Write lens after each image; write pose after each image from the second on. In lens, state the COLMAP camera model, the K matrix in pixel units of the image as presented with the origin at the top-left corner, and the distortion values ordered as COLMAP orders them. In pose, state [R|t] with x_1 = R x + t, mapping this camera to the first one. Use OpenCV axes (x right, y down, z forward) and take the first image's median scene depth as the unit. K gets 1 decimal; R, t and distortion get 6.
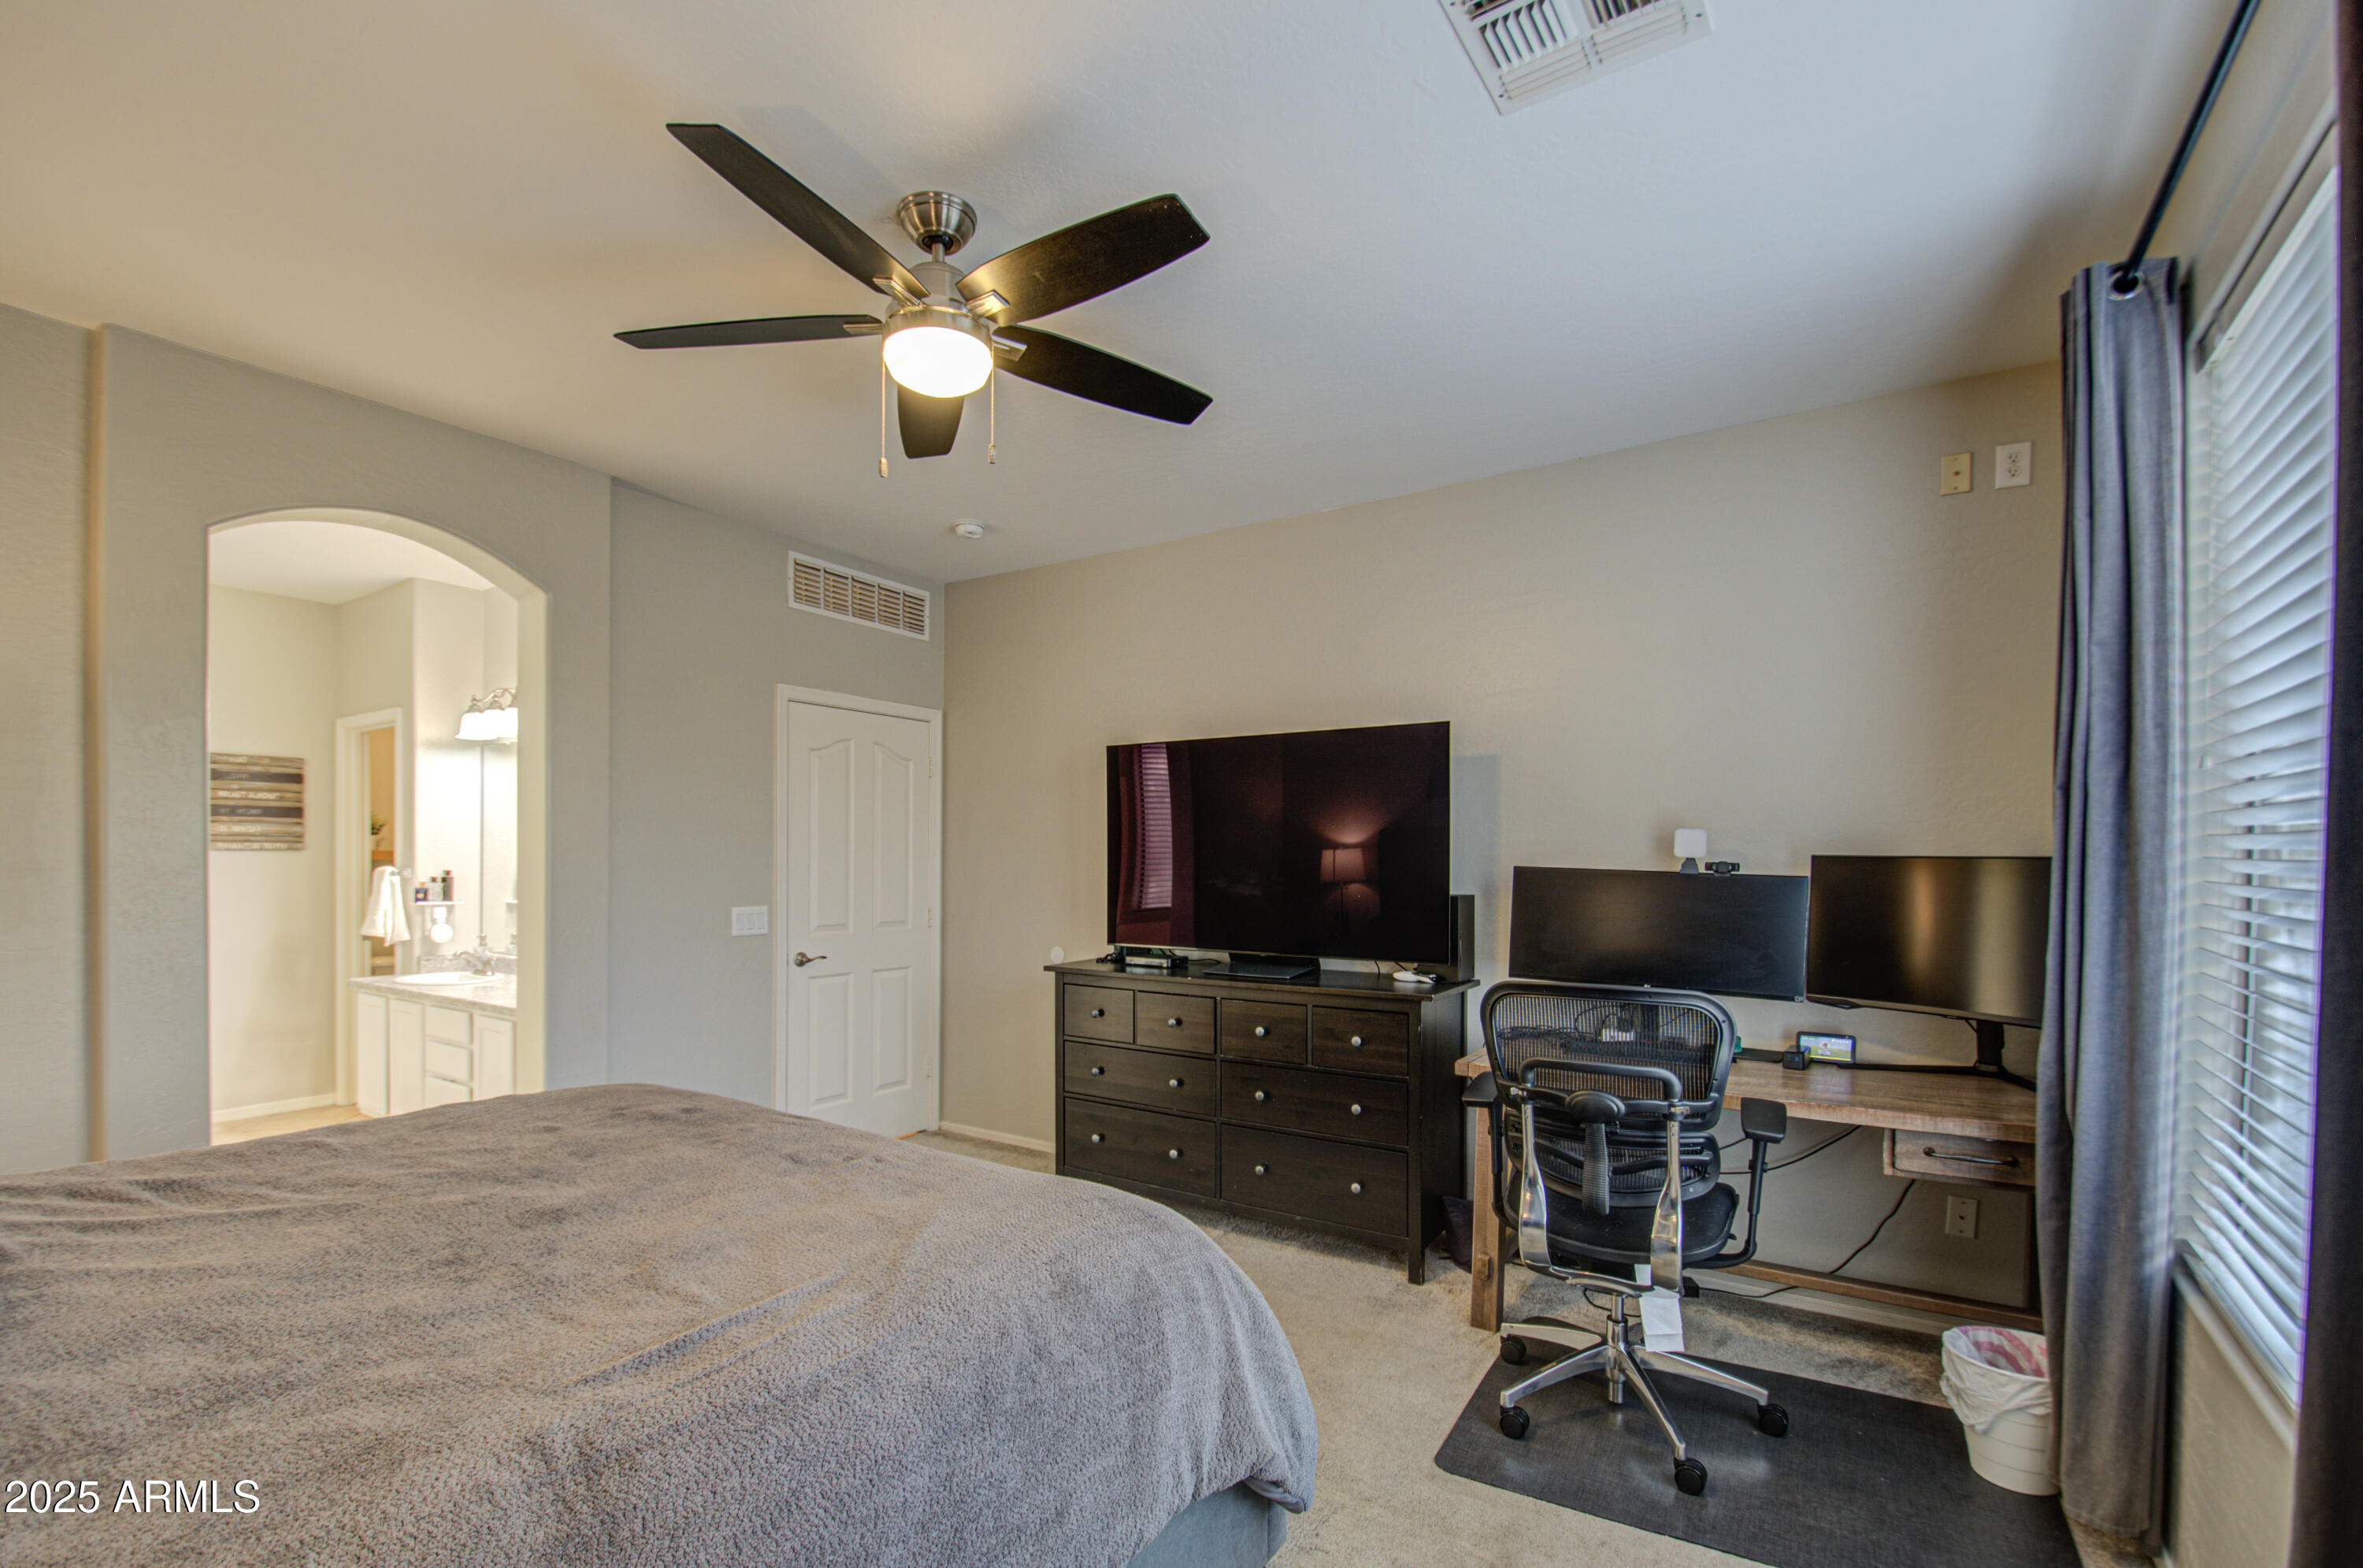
lens RADIAL K [[1062.7, 0, 1183.4], [0, 1062.7, 854.3], [0, 0, 1]] dist [-0.000456, -0.000152]
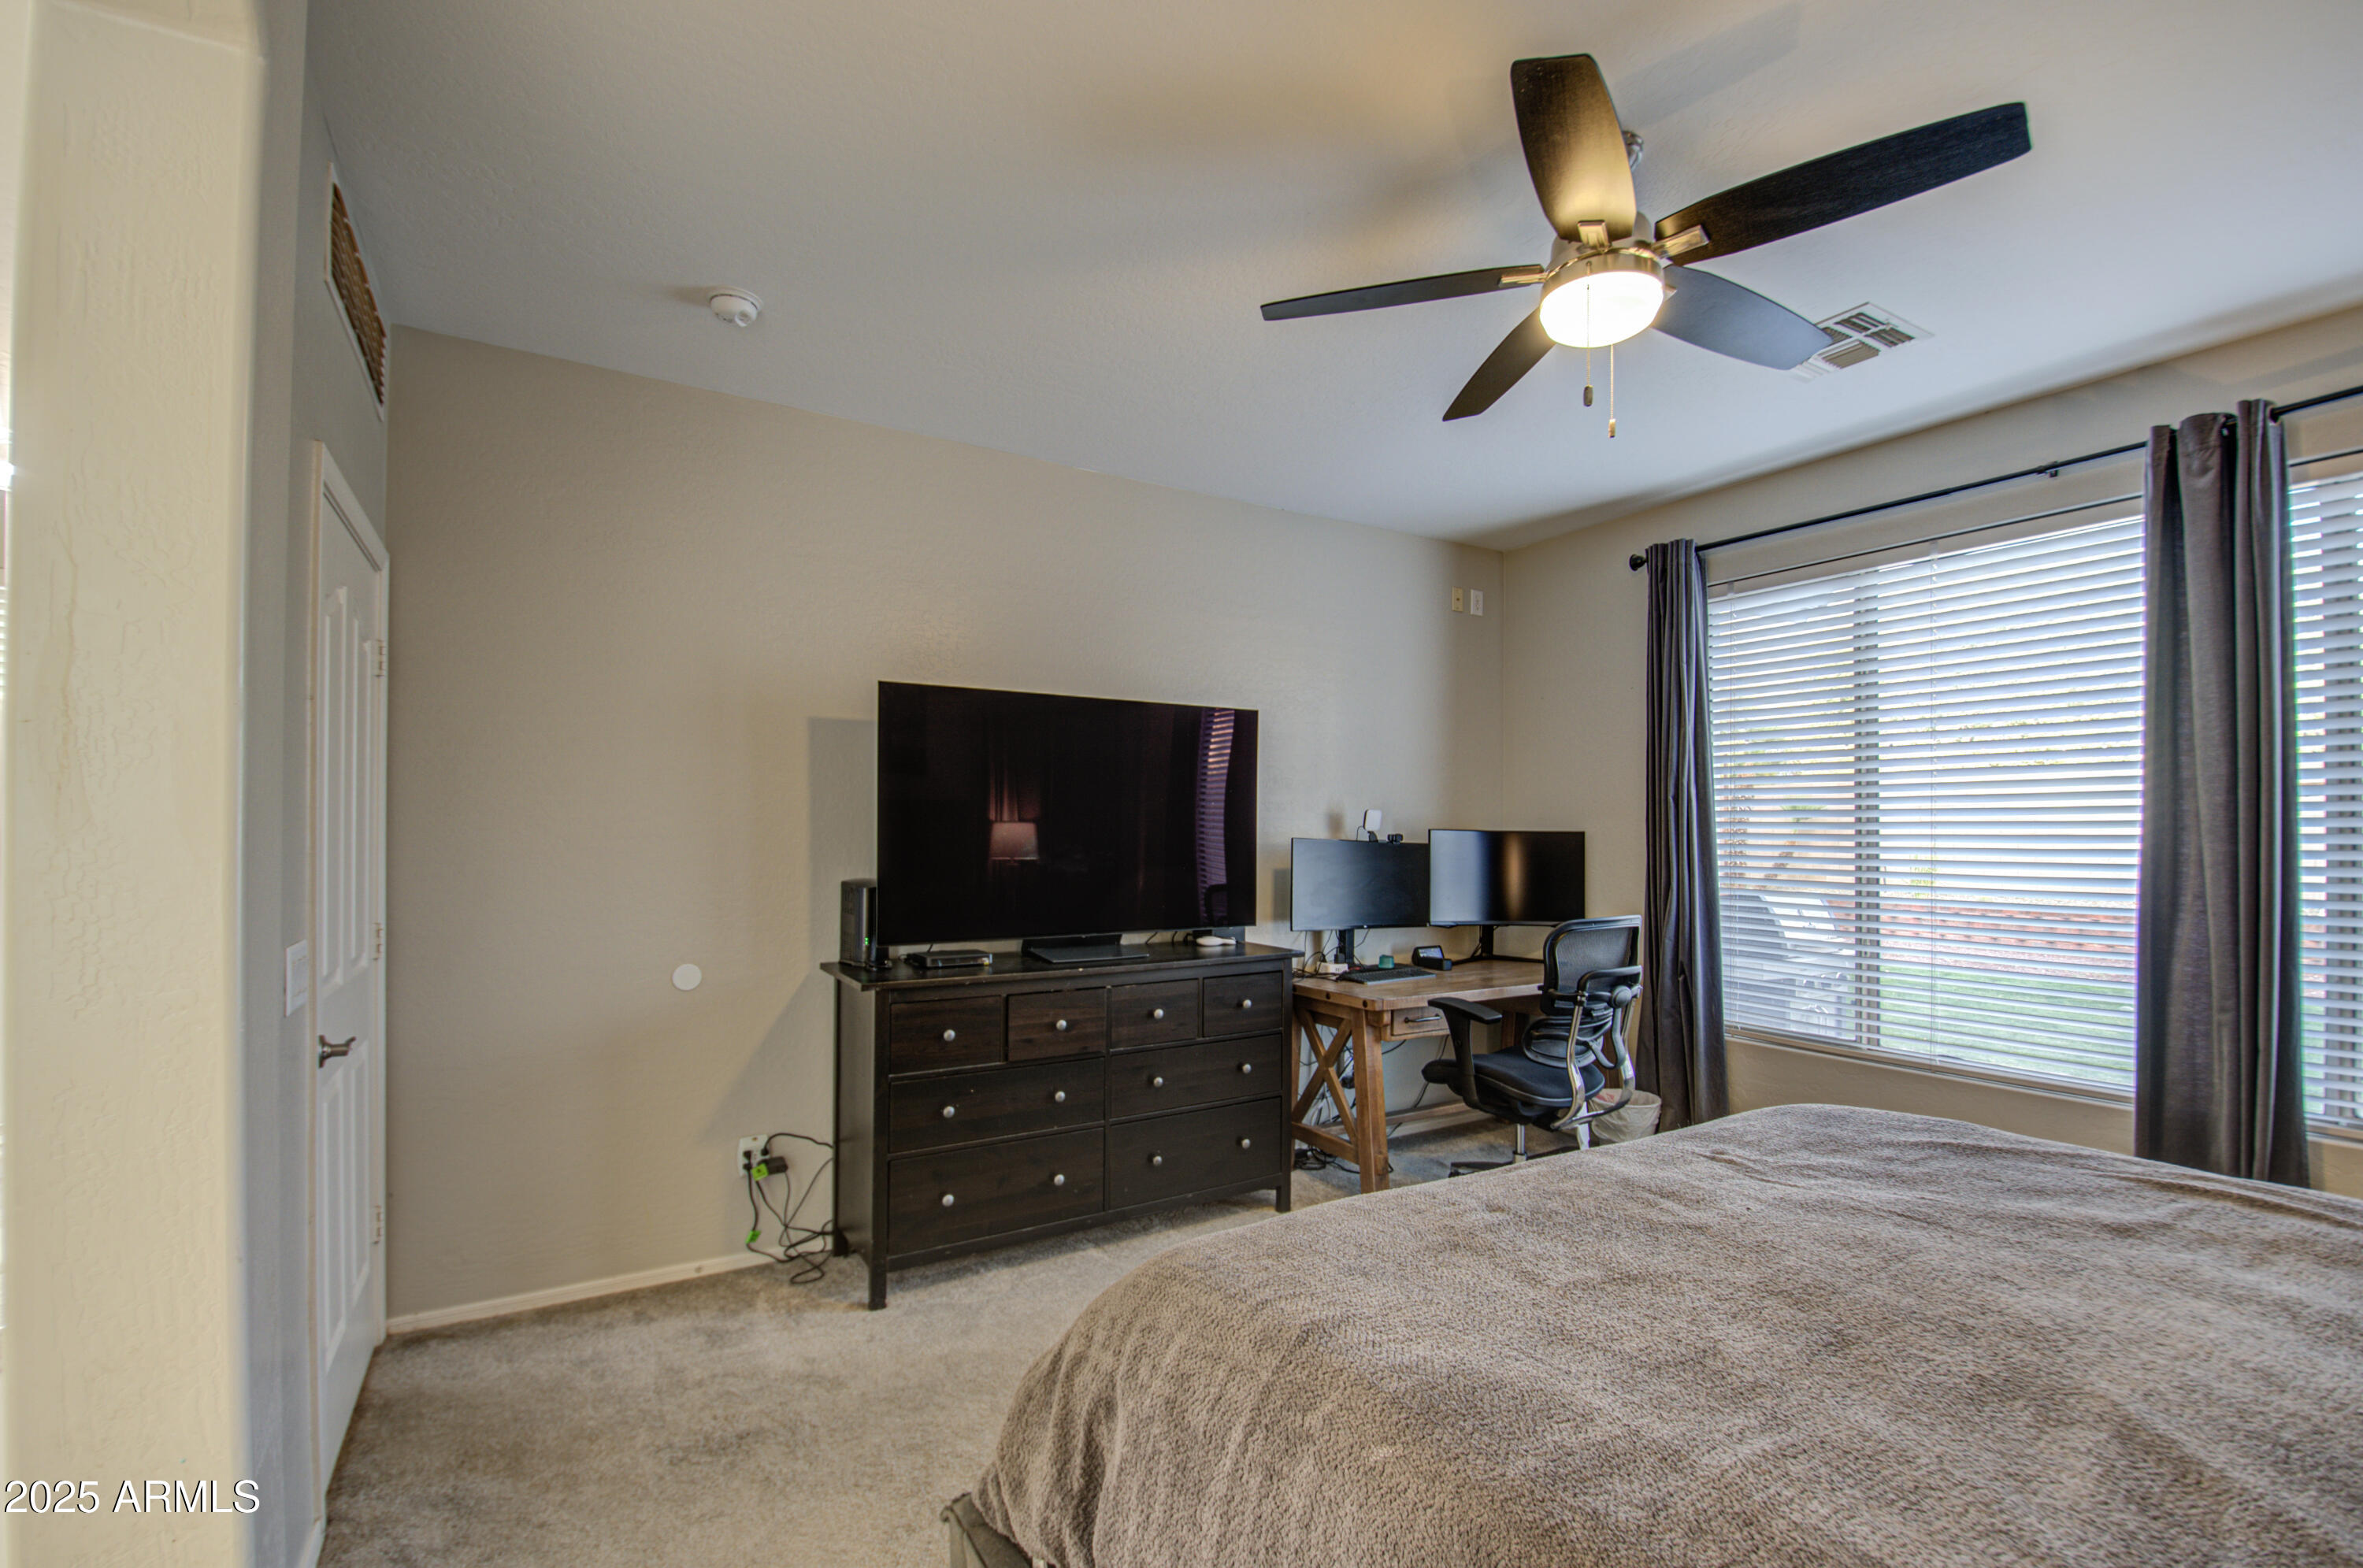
lens RADIAL K [[1049.9, 0, 1175.0], [0, 1049.9, 798.7], [0, 0, 1]] dist [-0.001719, -0.000639]
pose [[0.430550, 0.026425, 0.902180, -0.850828], [0.000508, 0.999564, -0.029520, 0.001760], [-0.902567, 0.013168, 0.430349, 0.629393]]
